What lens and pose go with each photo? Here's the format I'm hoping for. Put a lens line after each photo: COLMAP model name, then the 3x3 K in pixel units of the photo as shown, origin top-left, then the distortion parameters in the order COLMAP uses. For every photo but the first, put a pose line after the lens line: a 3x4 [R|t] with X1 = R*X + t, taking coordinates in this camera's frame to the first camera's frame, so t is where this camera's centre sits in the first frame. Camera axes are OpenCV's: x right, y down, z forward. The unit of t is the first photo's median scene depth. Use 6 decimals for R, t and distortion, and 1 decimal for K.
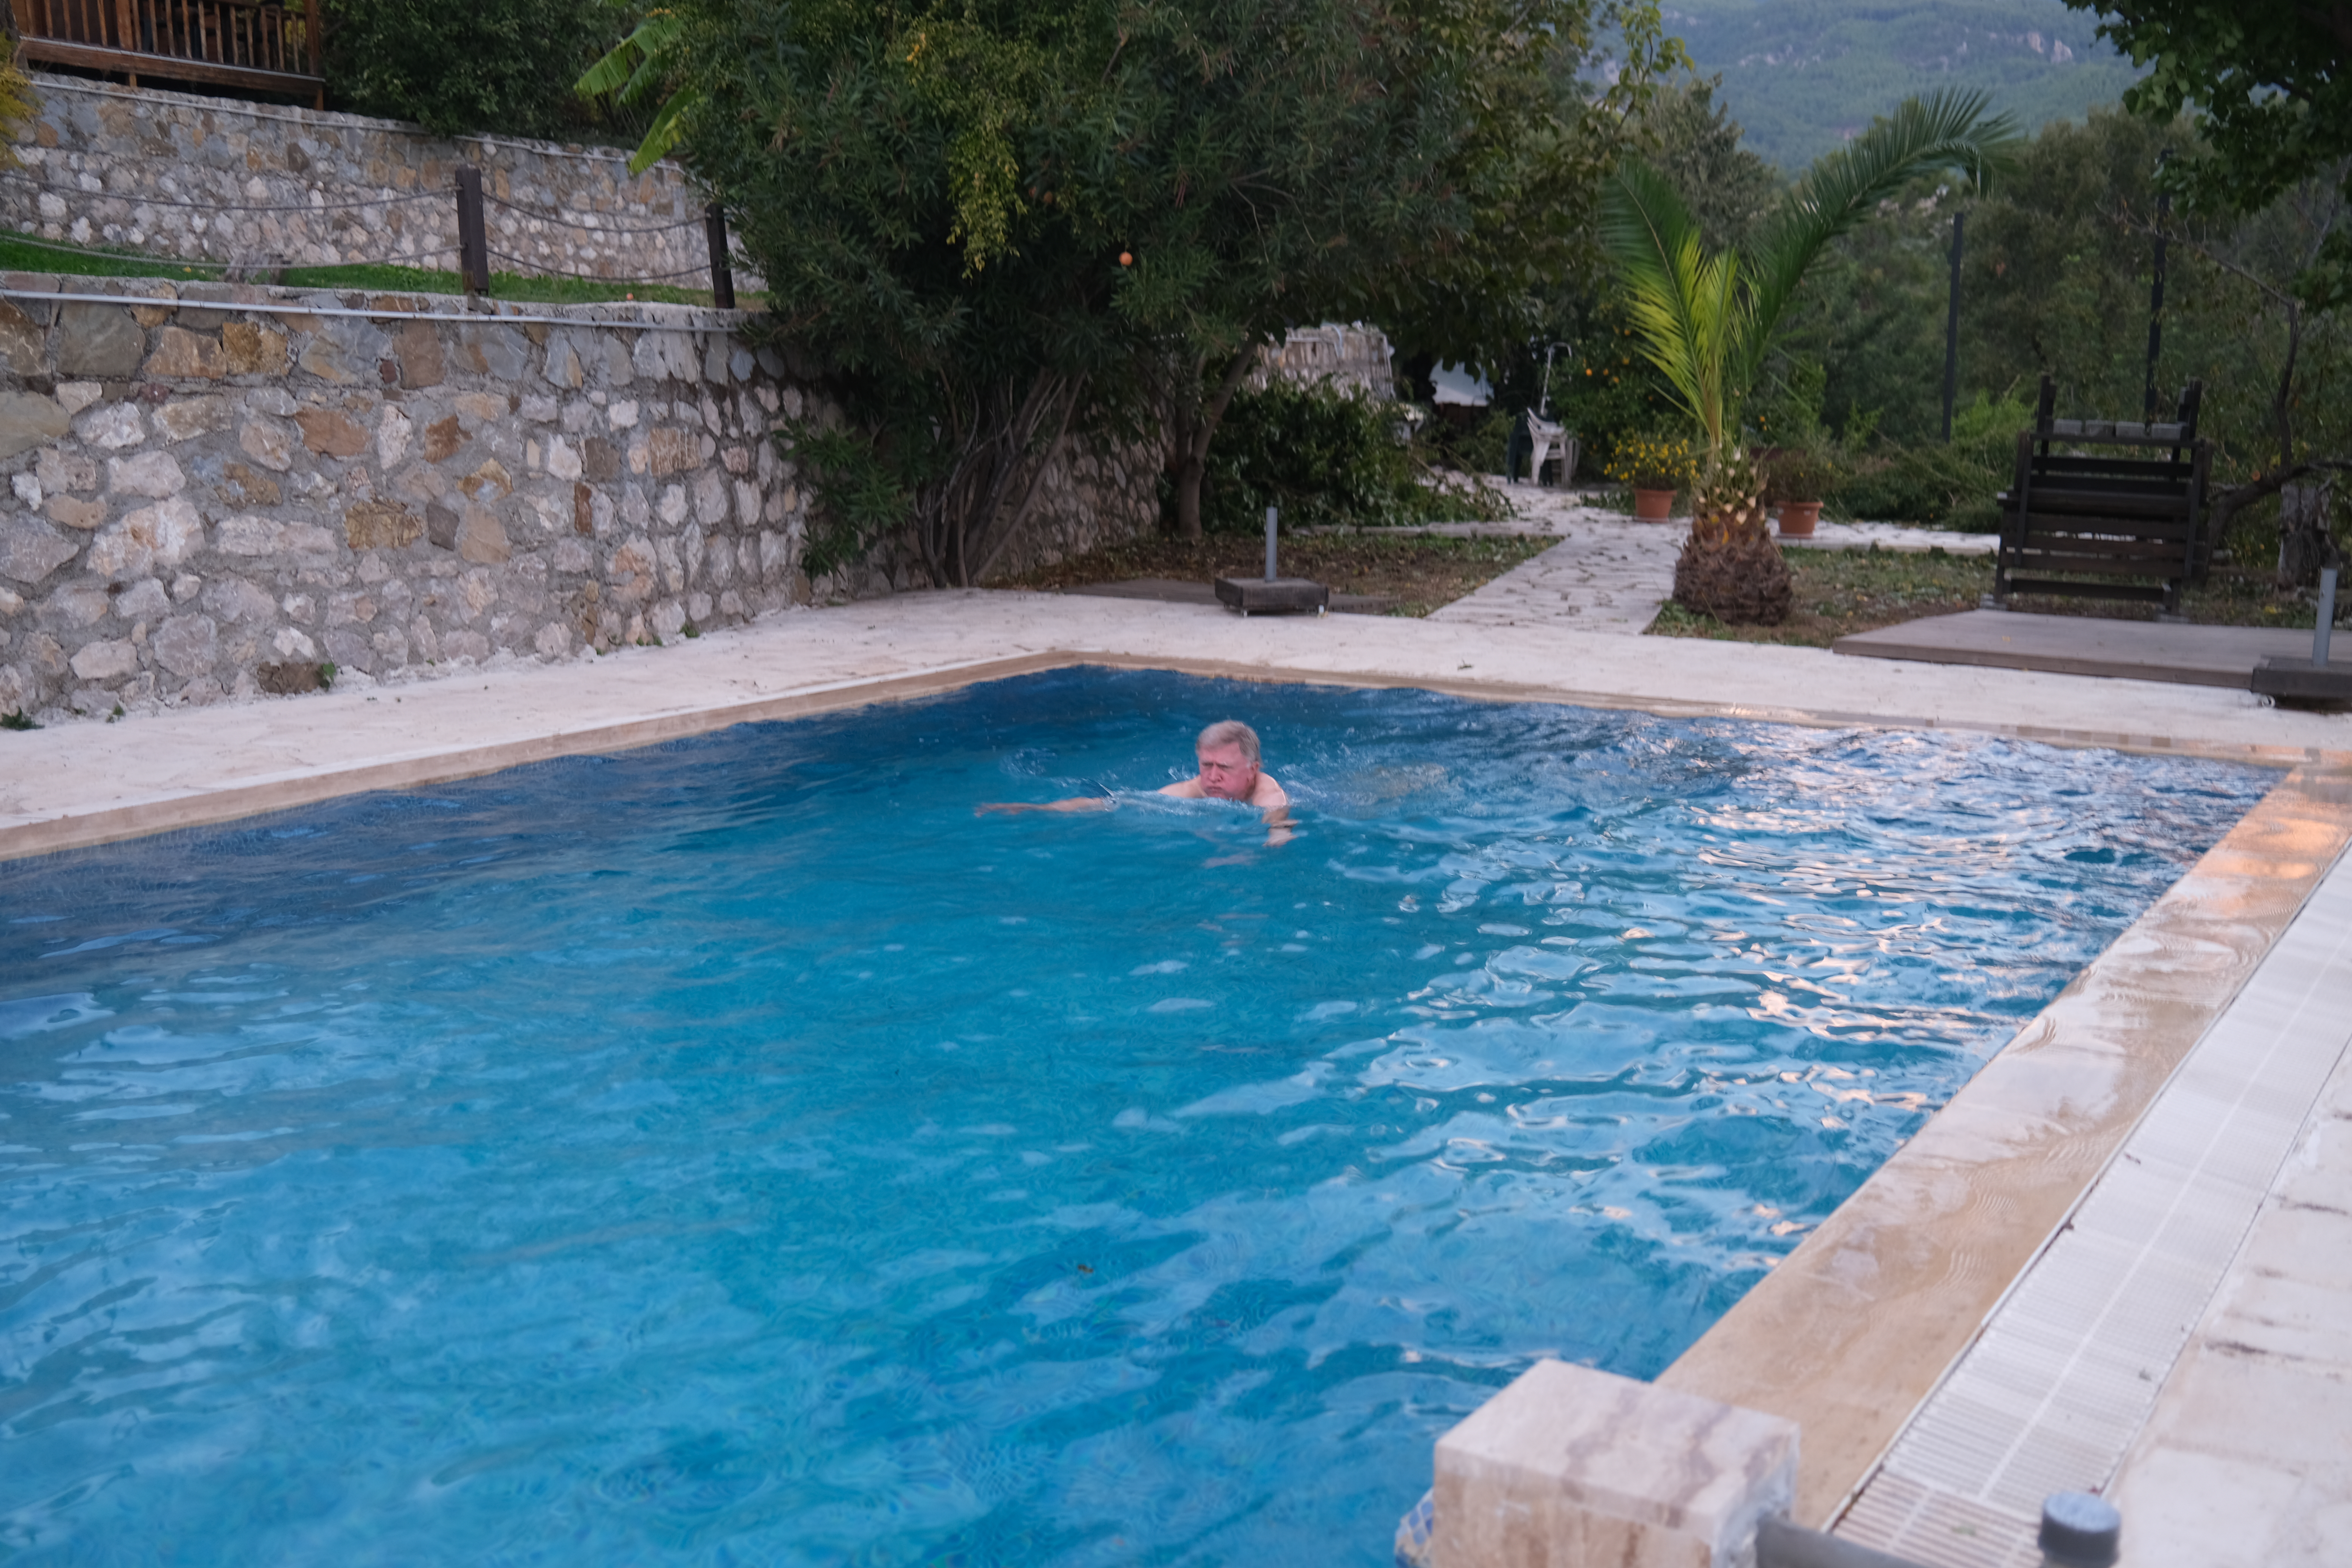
lens RADIAL K [[2401.6, 0, 1176.0], [0, 2401.6, 784.0], [0, 0, 1]] dist [-0.047063, 0.141890]
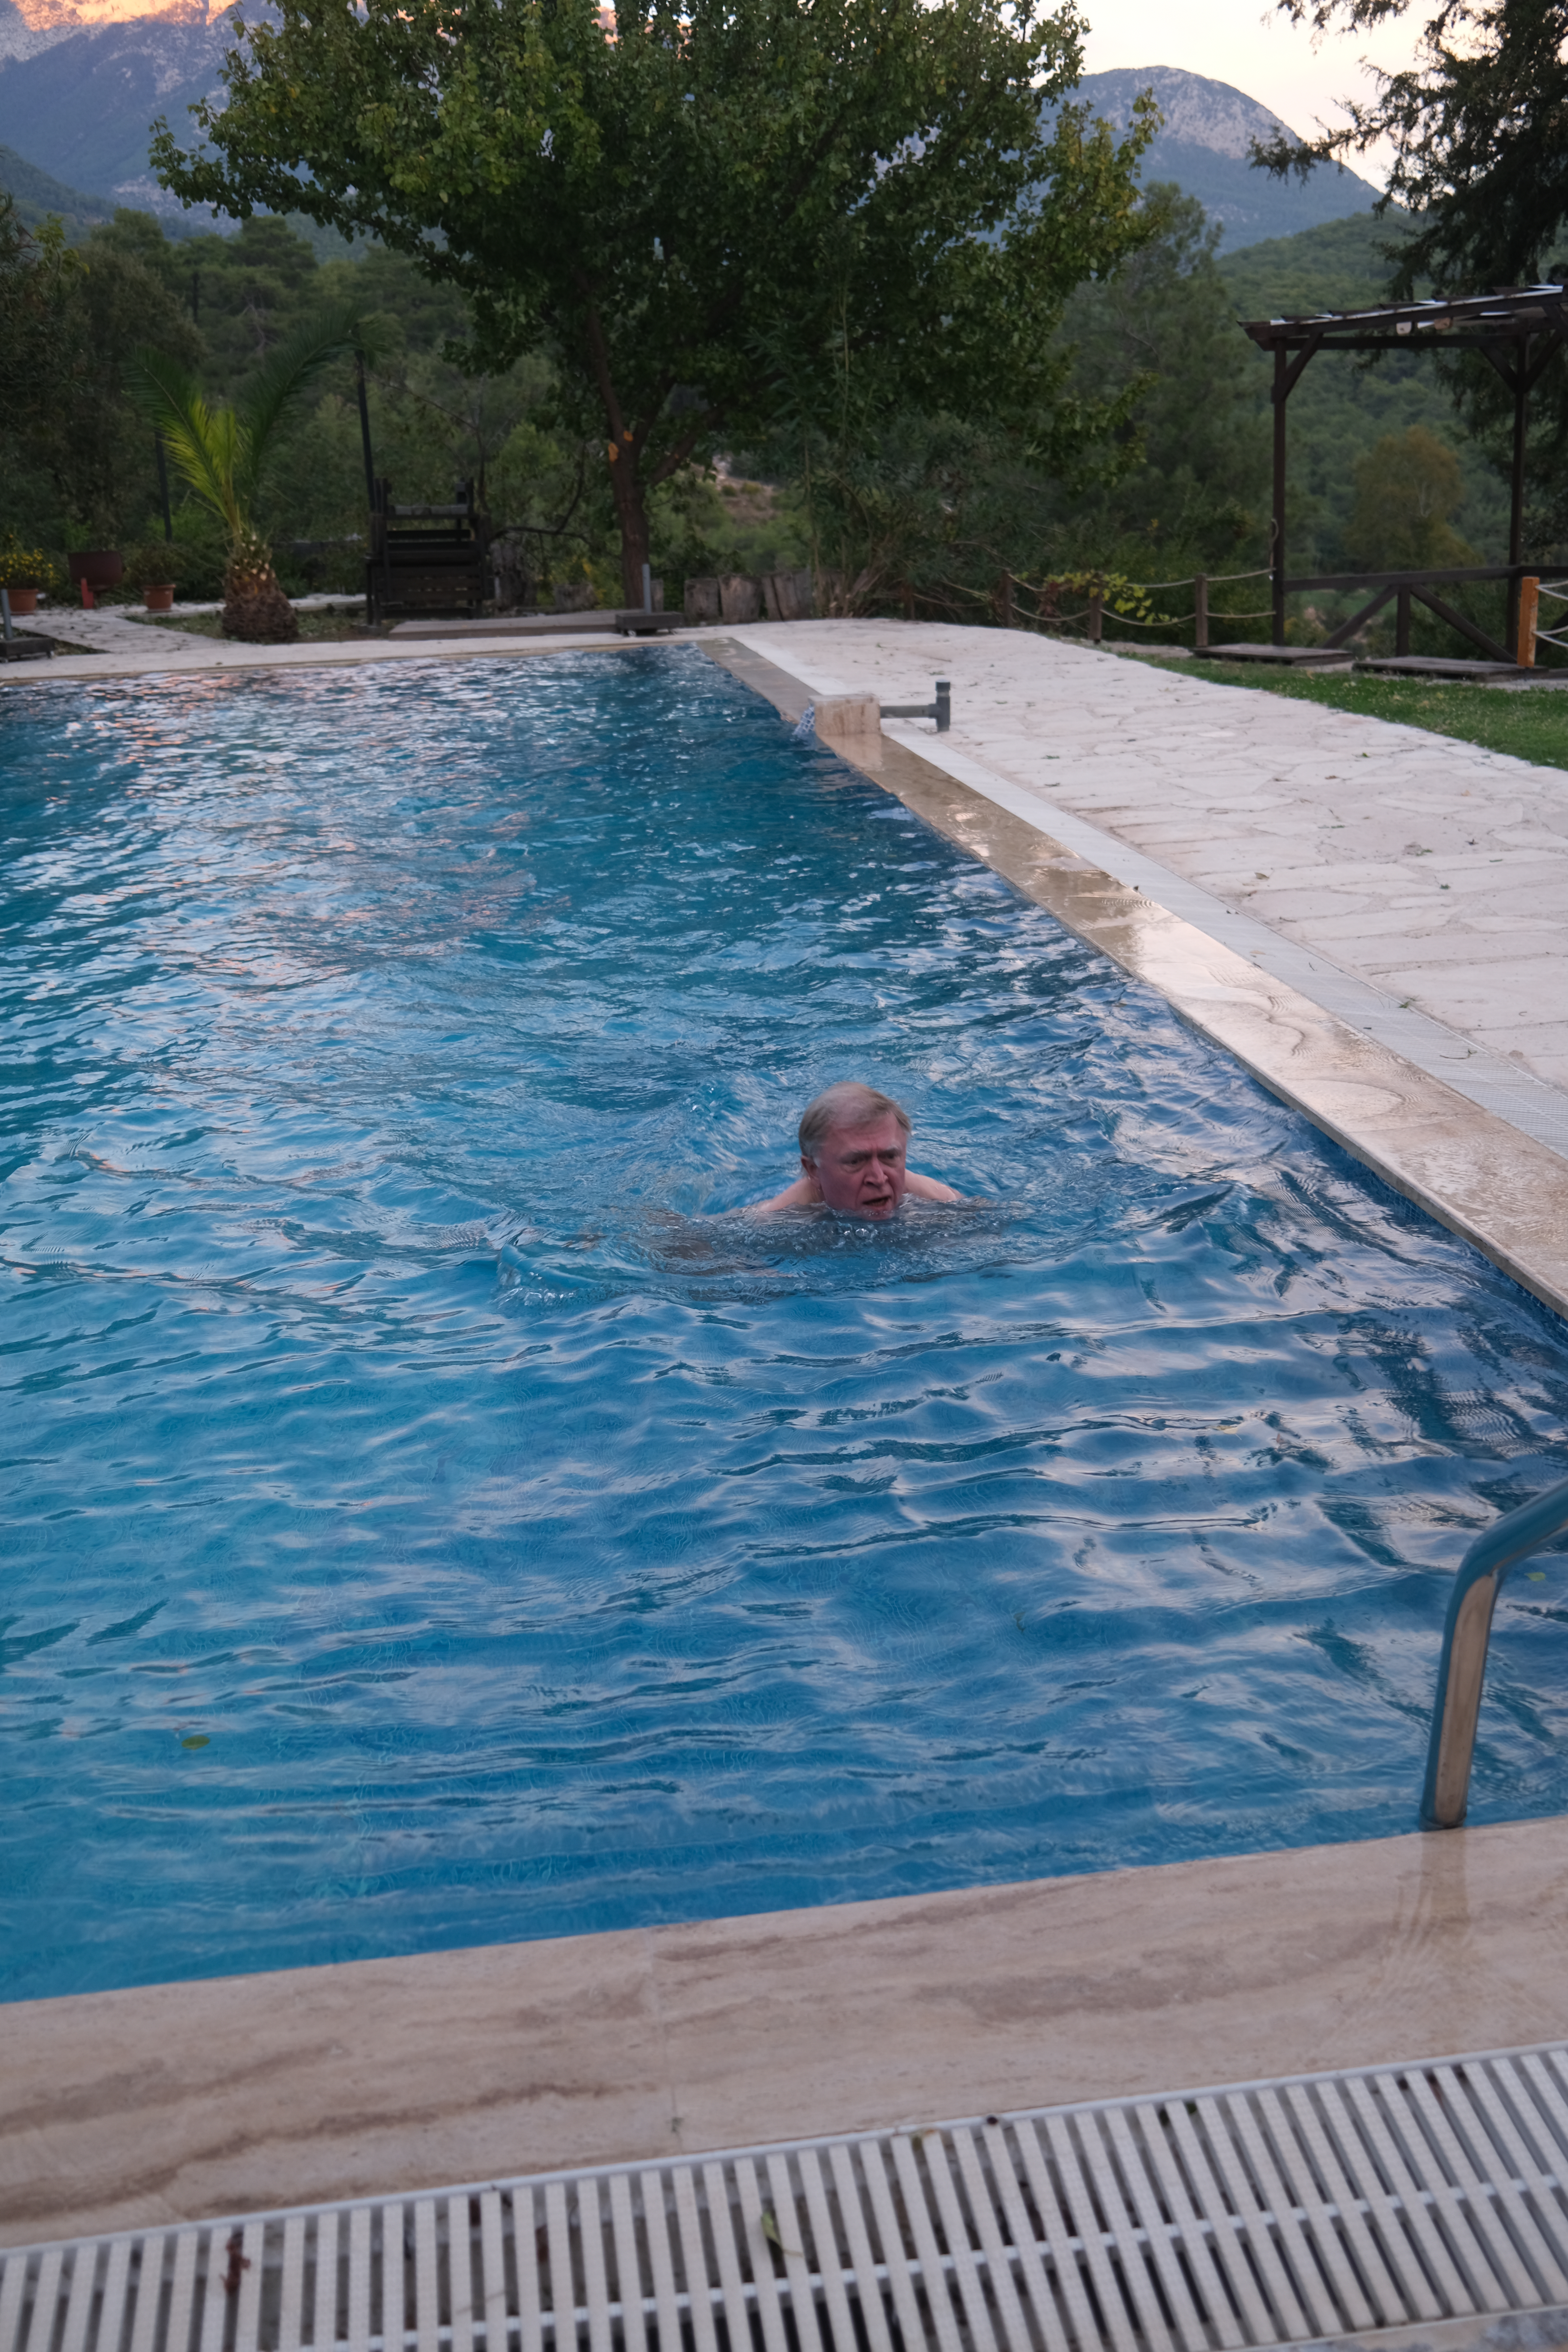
lens RADIAL K [[2401.6, 0, 753.0], [0, 2401.6, 1162.5], [0, 0, 1]] dist [-0.047063, 0.141890]
pose [[0.780129, -0.213542, 0.588047, -0.606217], [0.154925, 0.976608, 0.149113, 0.094389], [-0.606134, -0.025225, 0.794963, -0.540992]]
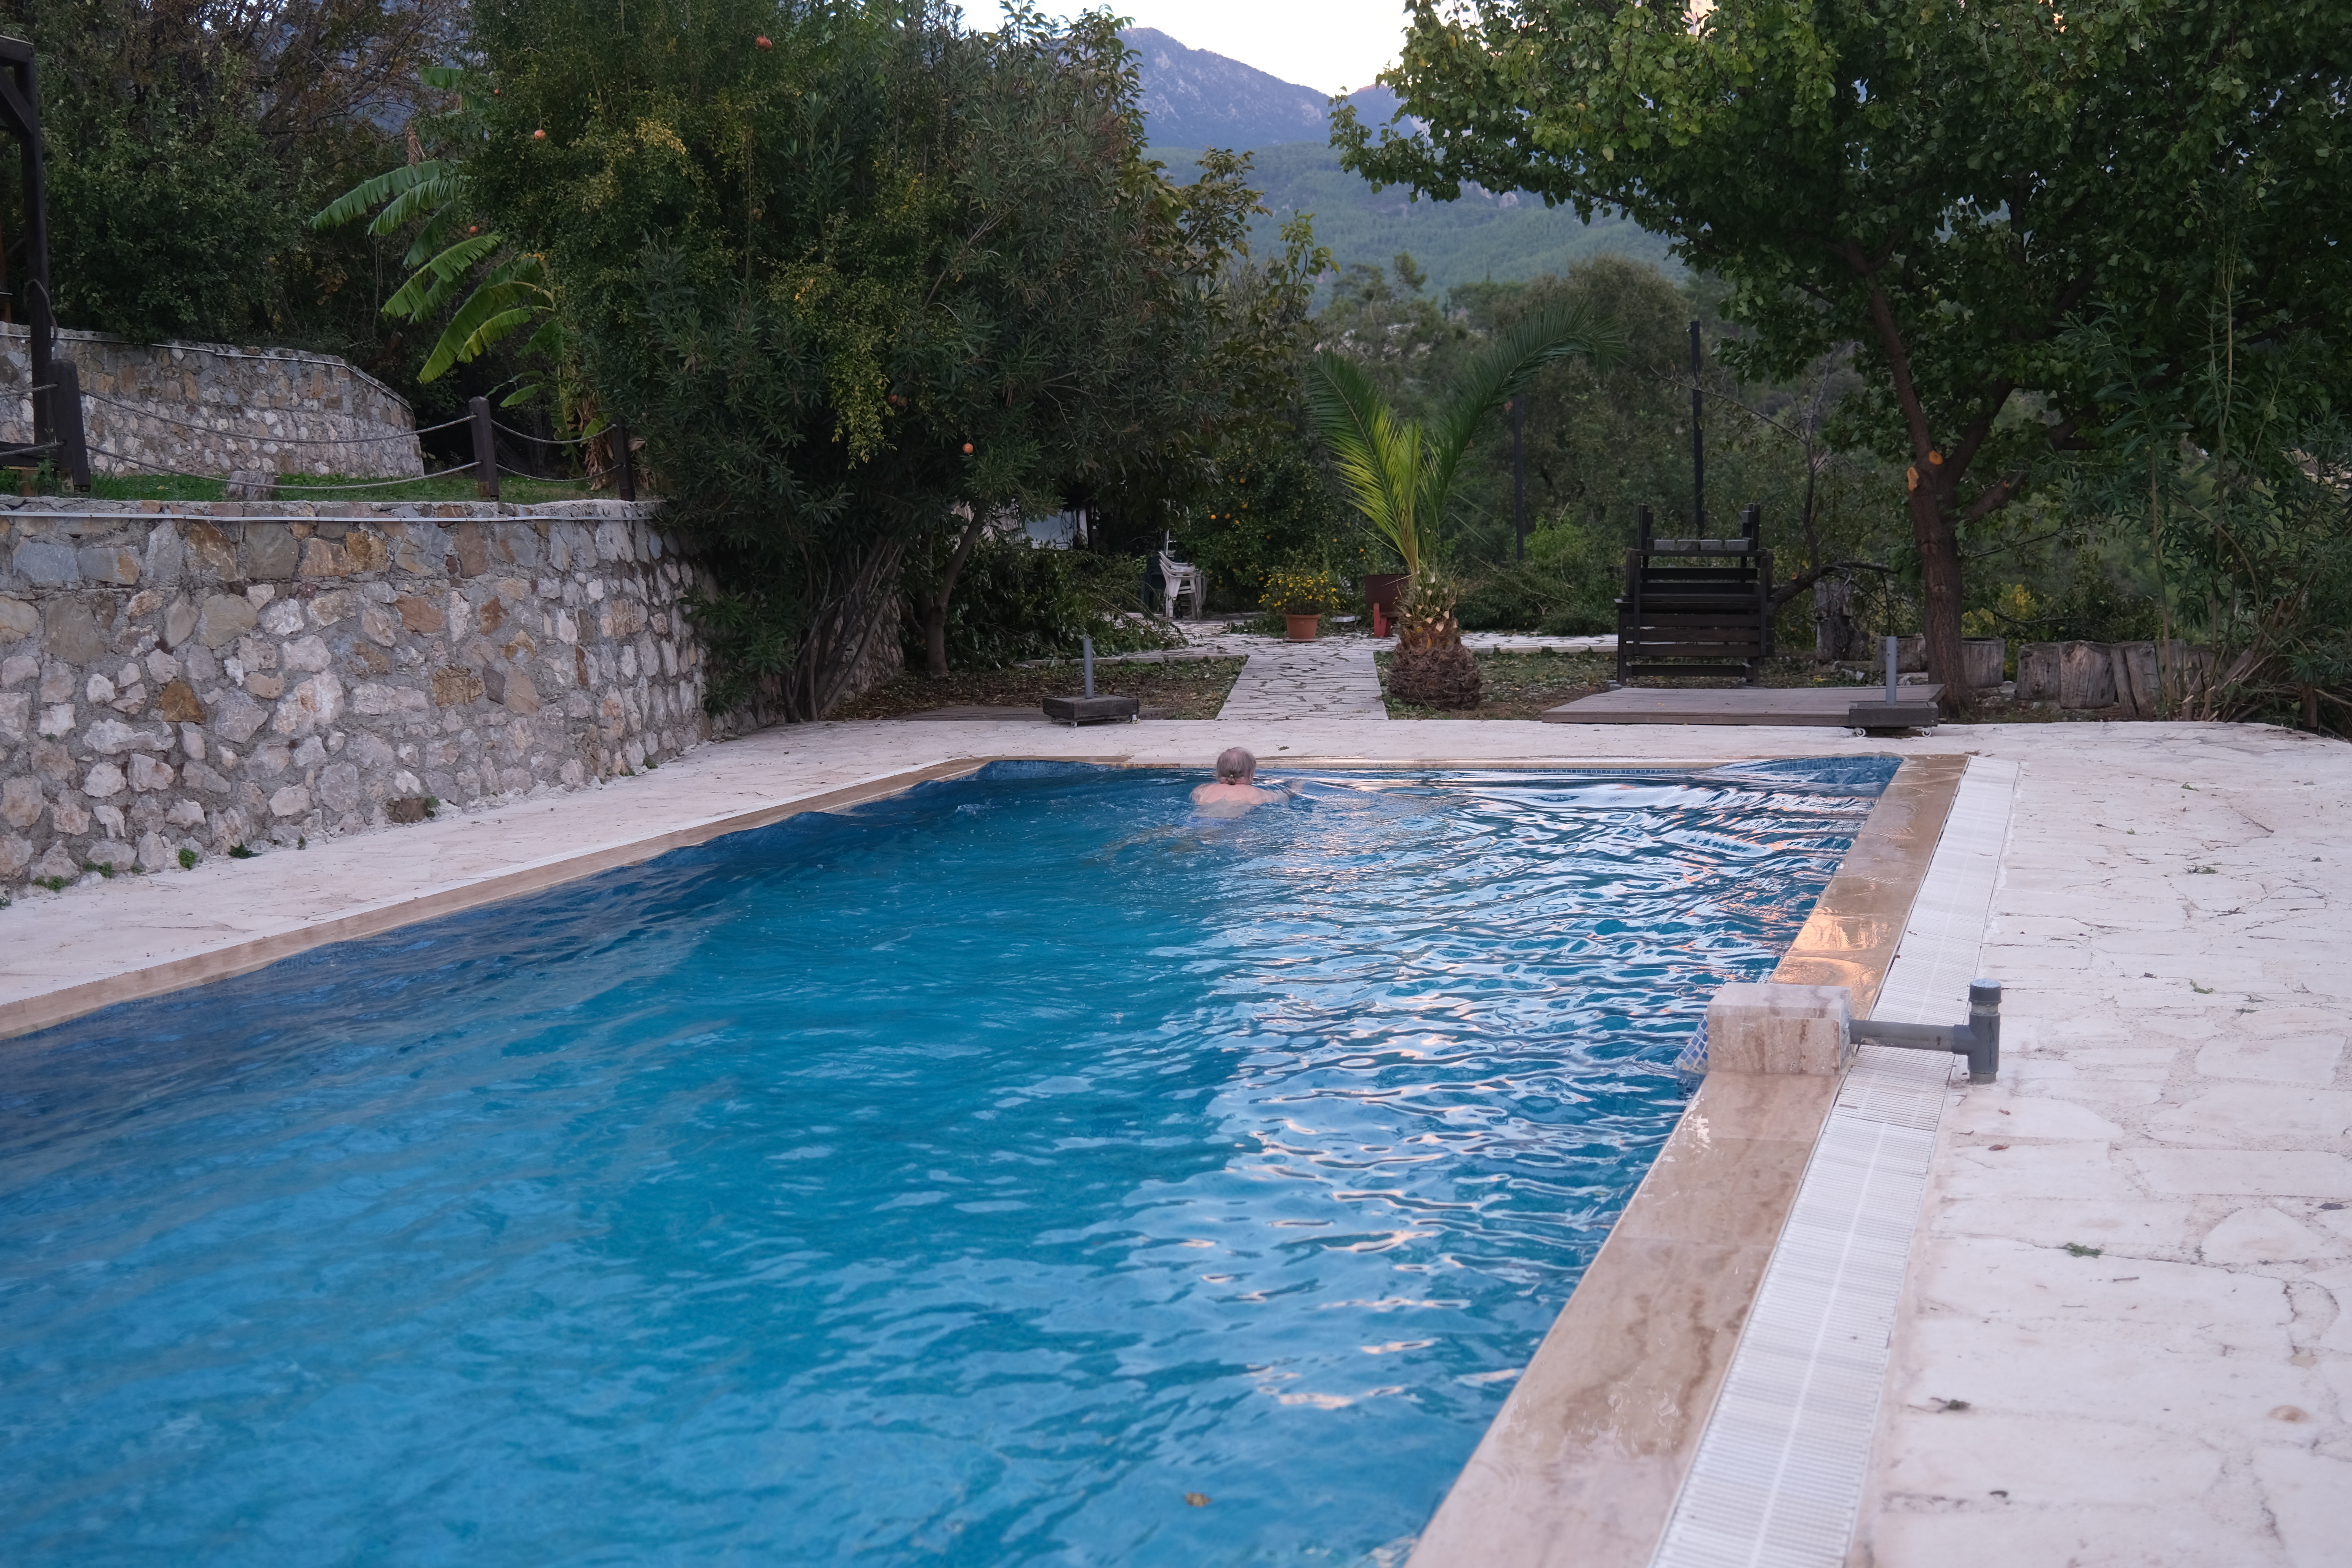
lens RADIAL K [[2401.6, 0, 1176.0], [0, 2401.6, 784.0], [0, 0, 1]] dist [-0.047063, 0.141890]
pose [[0.978541, -0.066534, 0.195015, -0.178940], [0.078251, 0.995524, -0.052997, 0.032728], [-0.190616, 0.067120, 0.979367, -0.250721]]
